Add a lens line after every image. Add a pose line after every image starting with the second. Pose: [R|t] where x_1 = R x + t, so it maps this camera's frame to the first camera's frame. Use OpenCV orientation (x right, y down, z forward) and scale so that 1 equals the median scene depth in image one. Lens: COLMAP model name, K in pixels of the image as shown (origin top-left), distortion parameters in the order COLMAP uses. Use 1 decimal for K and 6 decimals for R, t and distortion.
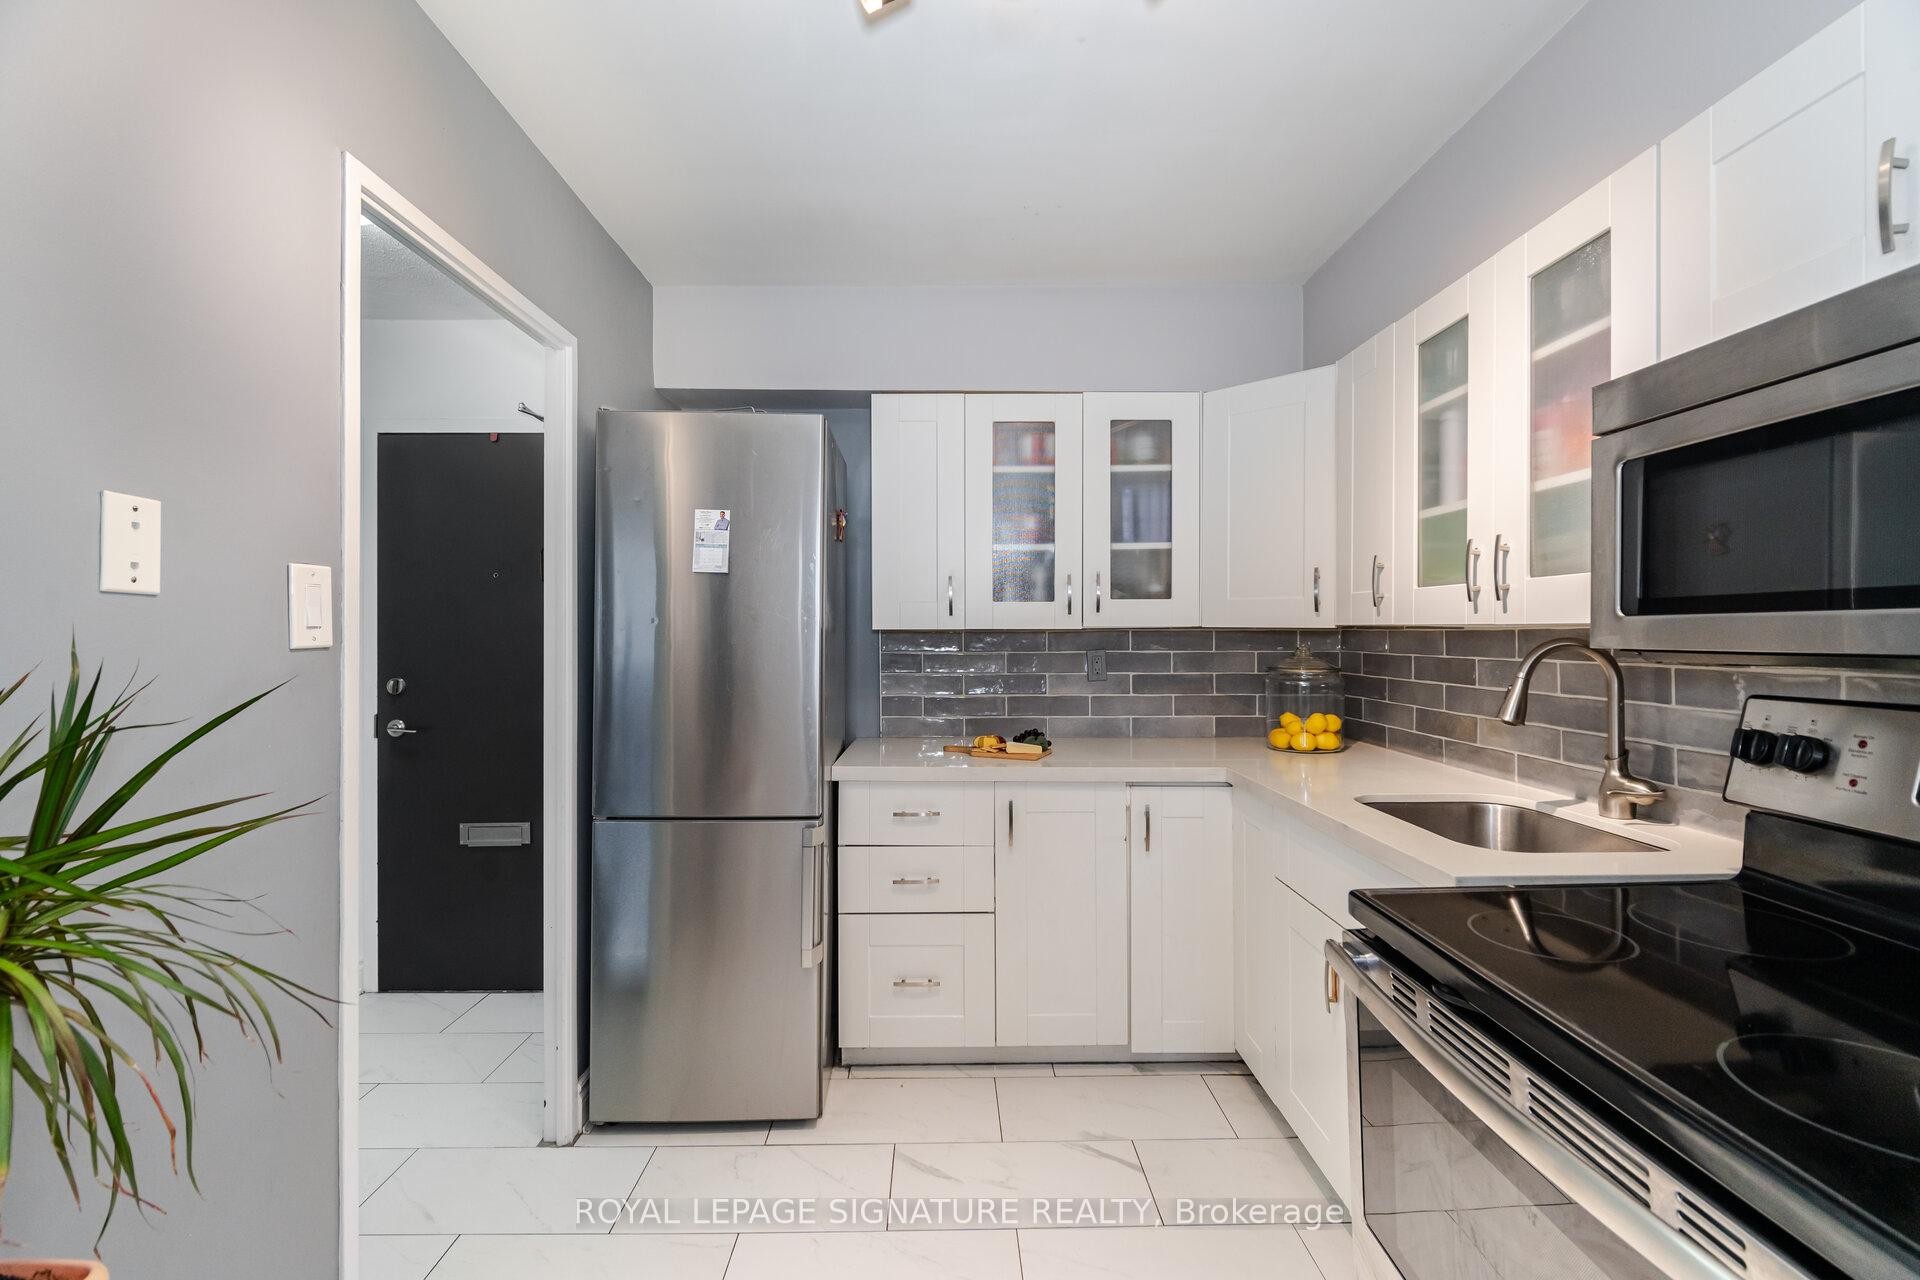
lens RADIAL K [[816.6, 0, 945.9], [0, 816.6, 630.7], [0, 0, 1]] dist [0.004045, -0.005212]
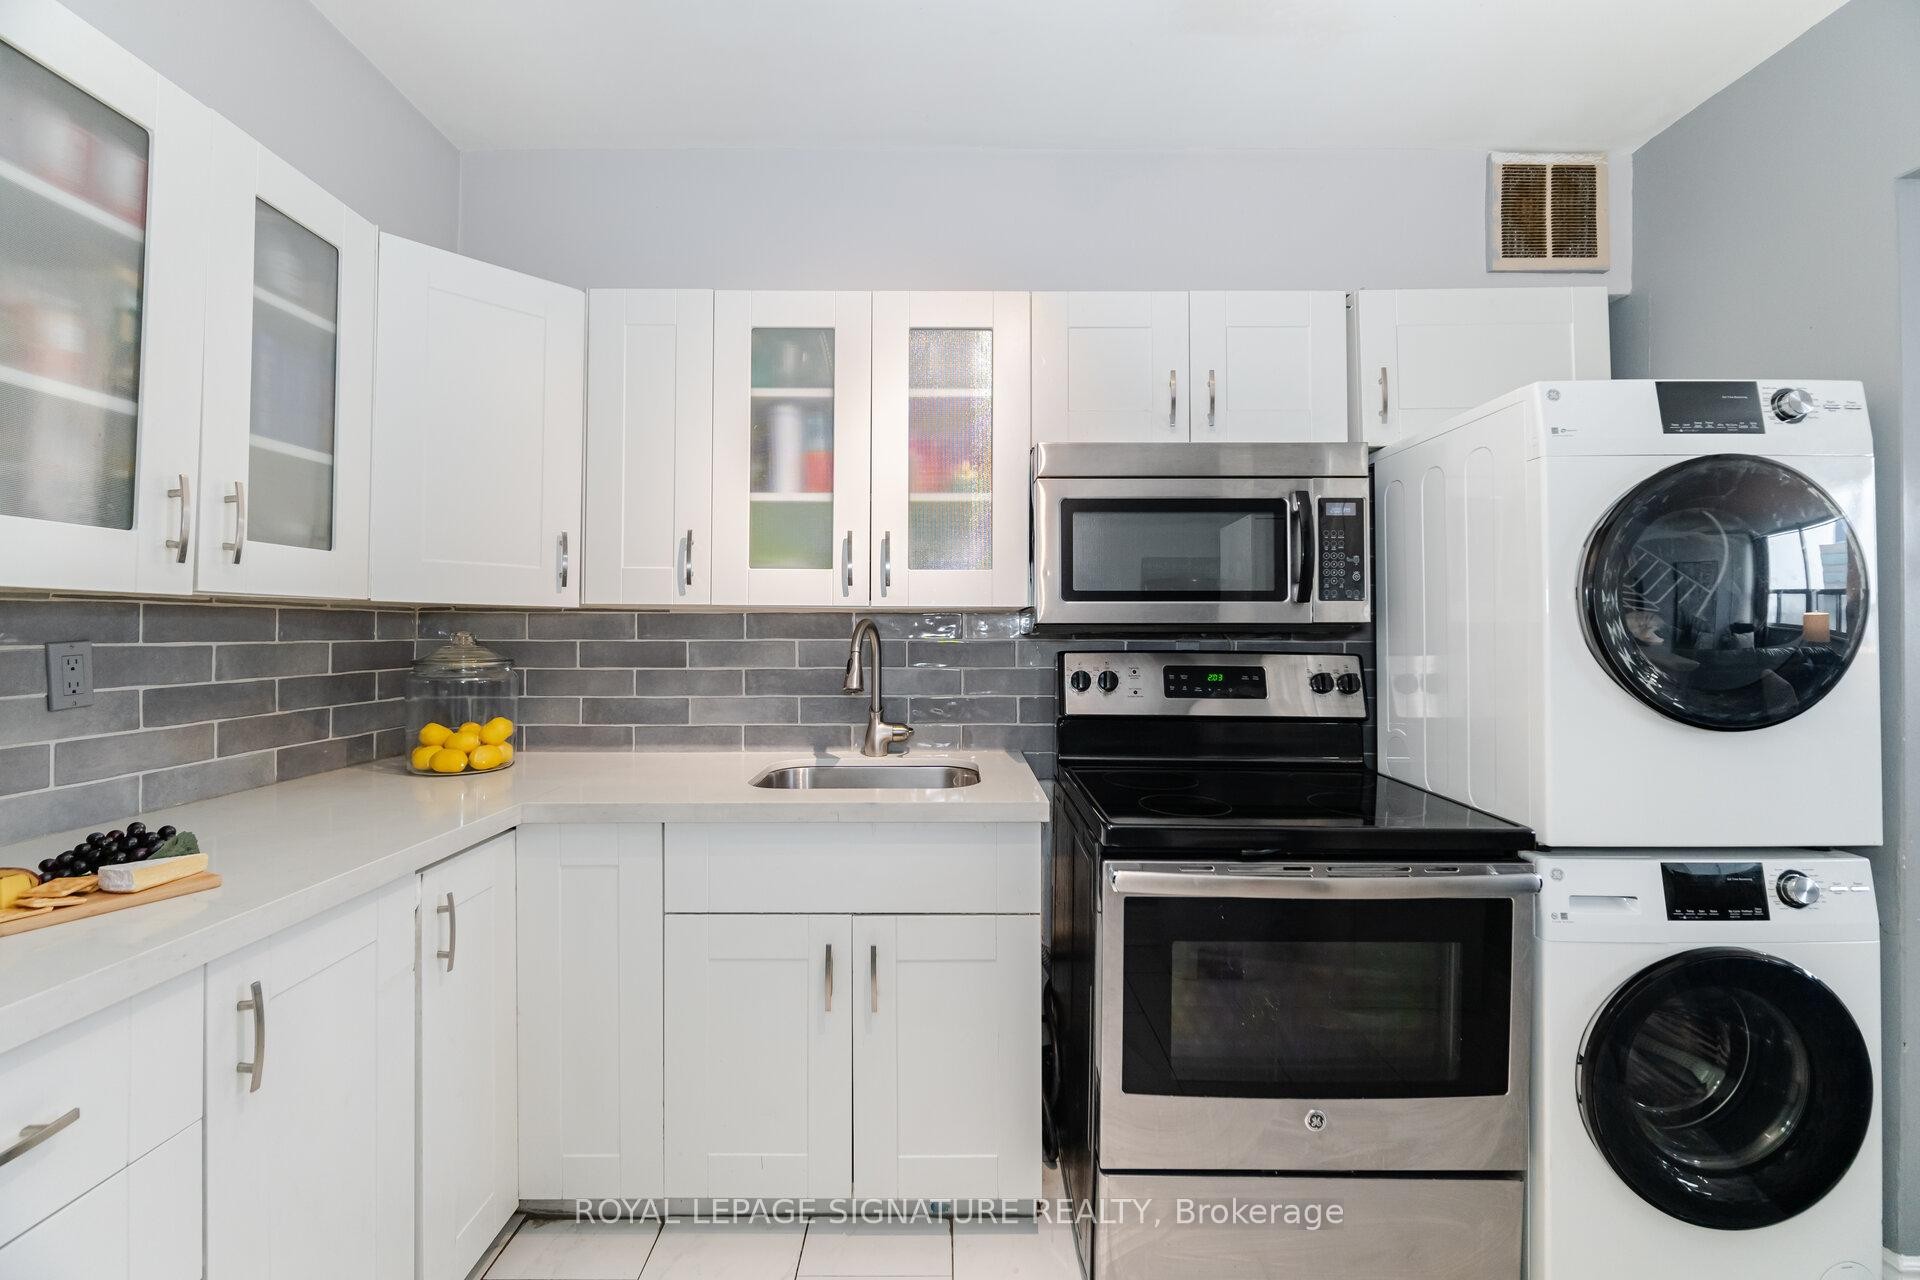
lens RADIAL K [[816.6, 0, 945.9], [0, 816.6, 630.7], [0, 0, 1]] dist [0.004045, -0.005212]
pose [[0.000988, 0.000326, 0.999999, -0.351294], [-0.004833, 0.999988, -0.000322, 0.018543], [-0.999988, -0.004833, 0.000990, 0.630383]]
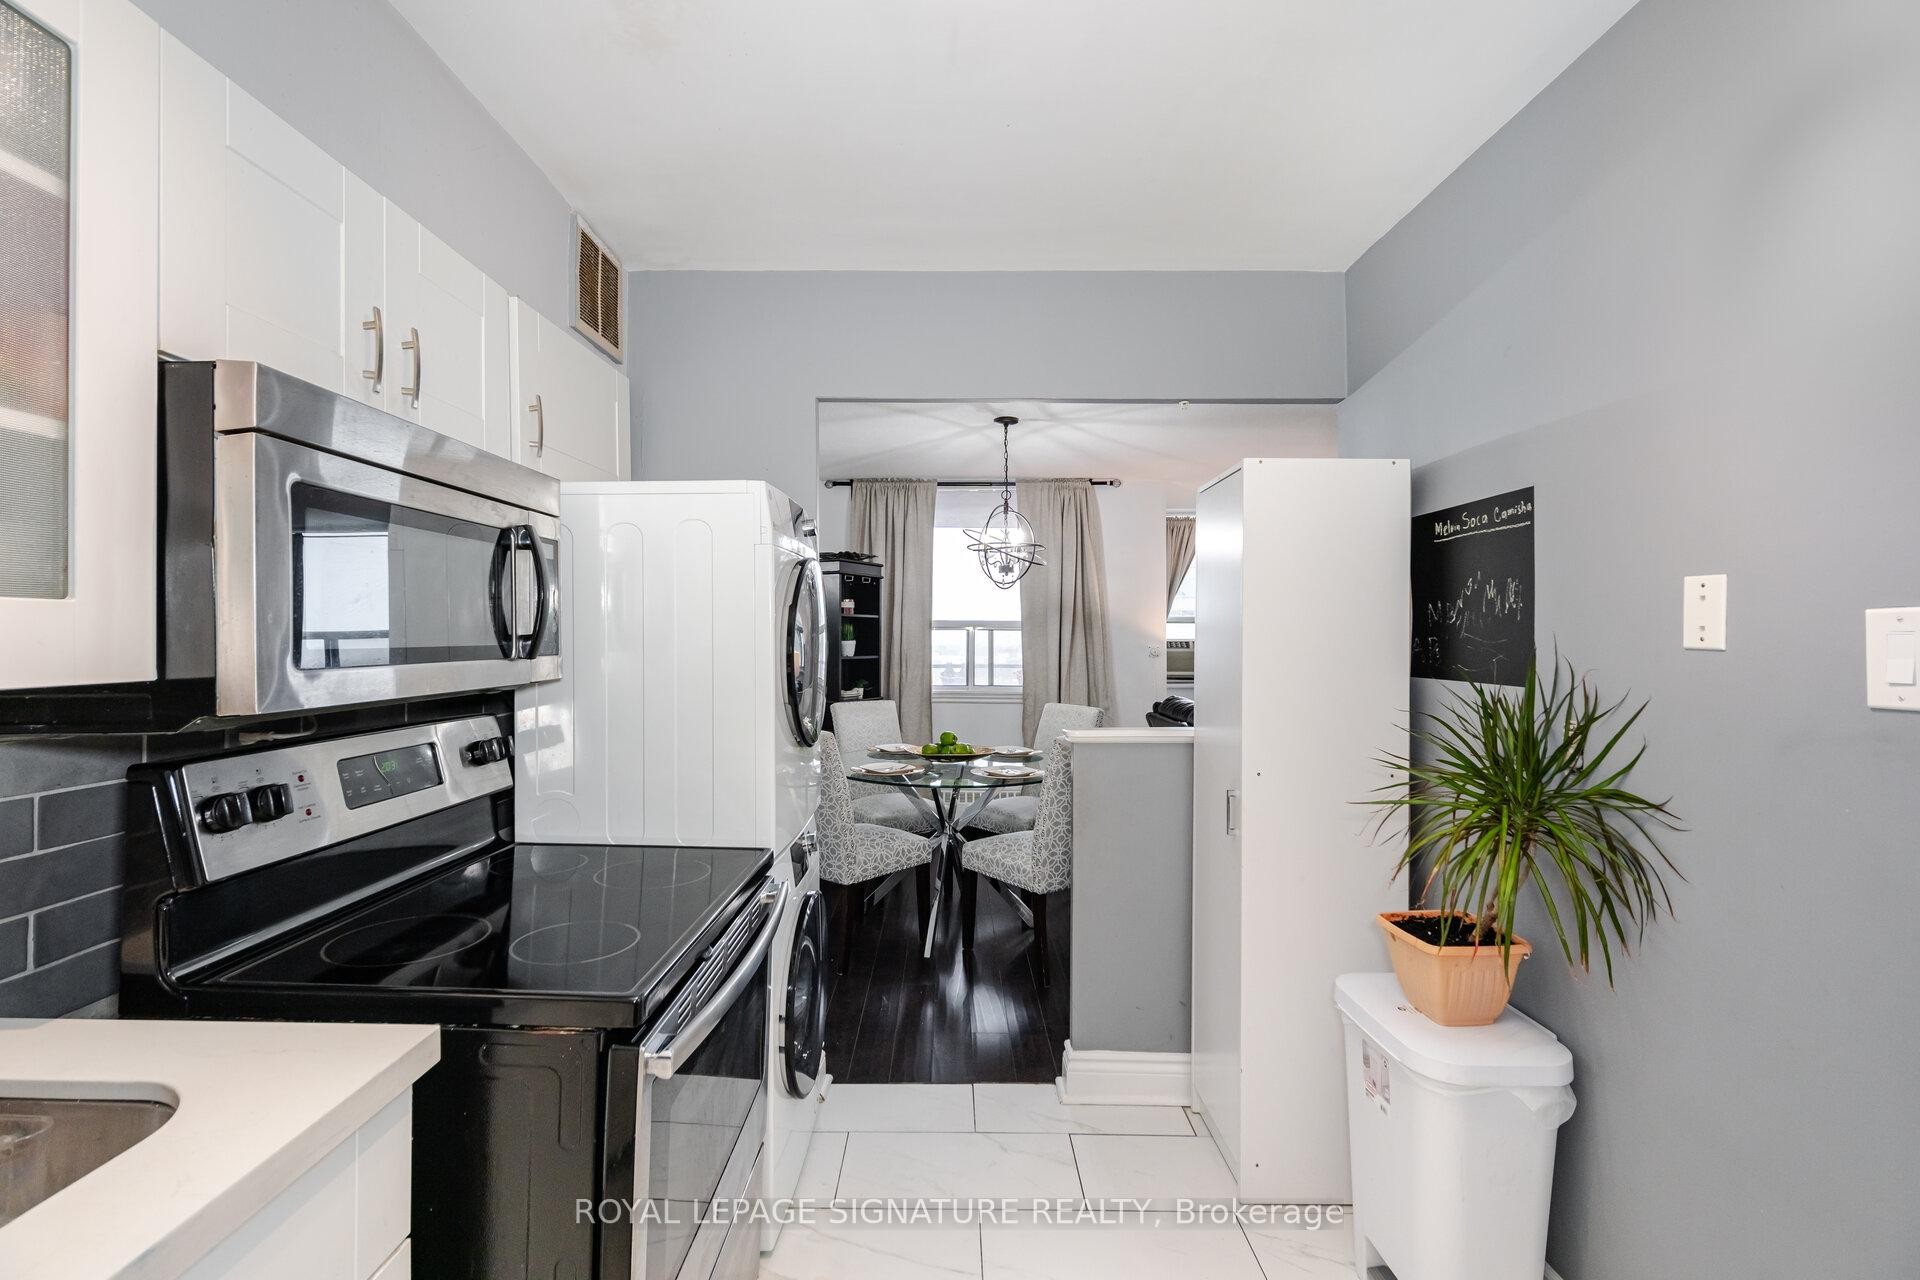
lens RADIAL K [[816.6, 0, 945.9], [0, 816.6, 630.7], [0, 0, 1]] dist [0.004045, -0.005212]
pose [[-0.999898, 0.000560, 0.014261, 0.084289], [0.000499, 0.999991, -0.004226, -0.028139], [-0.014263, -0.004219, -0.999889, 0.928178]]
